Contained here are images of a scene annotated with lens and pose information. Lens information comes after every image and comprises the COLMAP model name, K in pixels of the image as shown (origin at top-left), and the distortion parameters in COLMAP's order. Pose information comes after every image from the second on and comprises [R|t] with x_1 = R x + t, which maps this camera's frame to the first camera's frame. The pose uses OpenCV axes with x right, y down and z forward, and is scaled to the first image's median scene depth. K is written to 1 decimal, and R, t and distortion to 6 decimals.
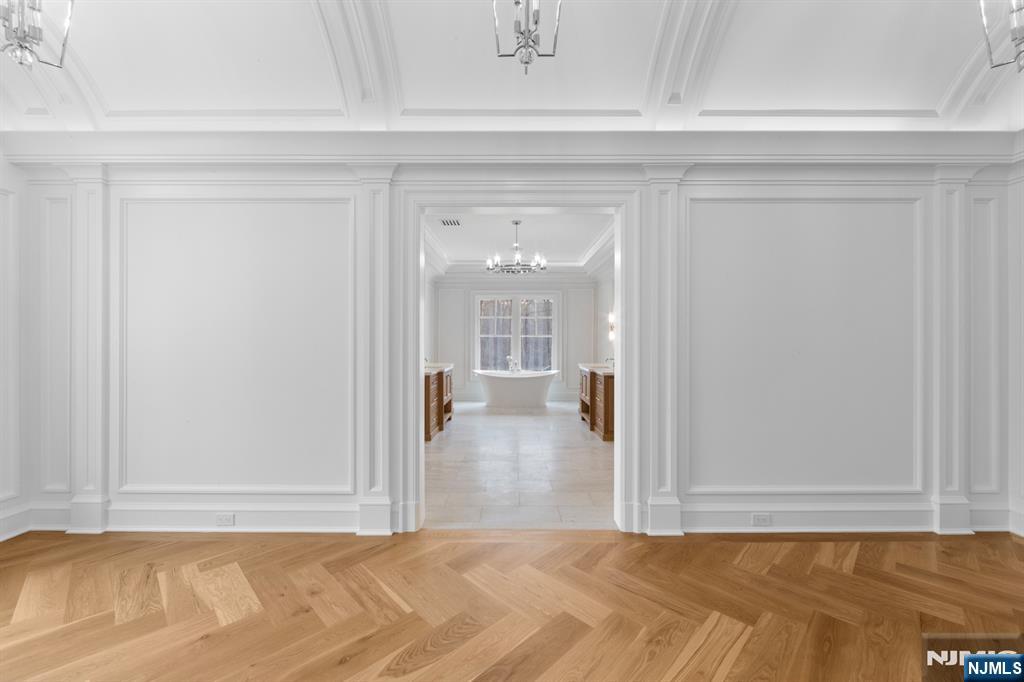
lens RADIAL K [[403.8, 0, 507.3], [0, 403.8, 340.1], [0, 0, 1]] dist [0.001170, -0.000842]
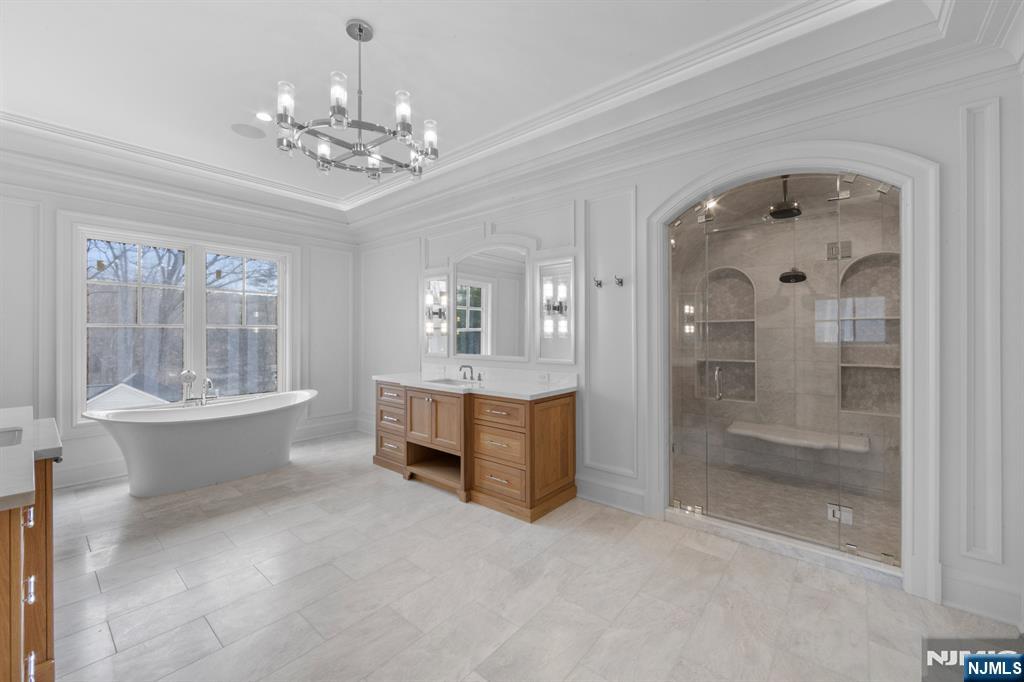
lens RADIAL K [[403.8, 0, 516.1], [0, 403.8, 335.7], [0, 0, 1]] dist [0.001170, -0.000842]
pose [[0.644187, -0.001156, 0.764867, -0.140445], [0.003382, 0.999993, -0.001338, 0.004529], [-0.764860, 0.003449, 0.644187, 0.537665]]
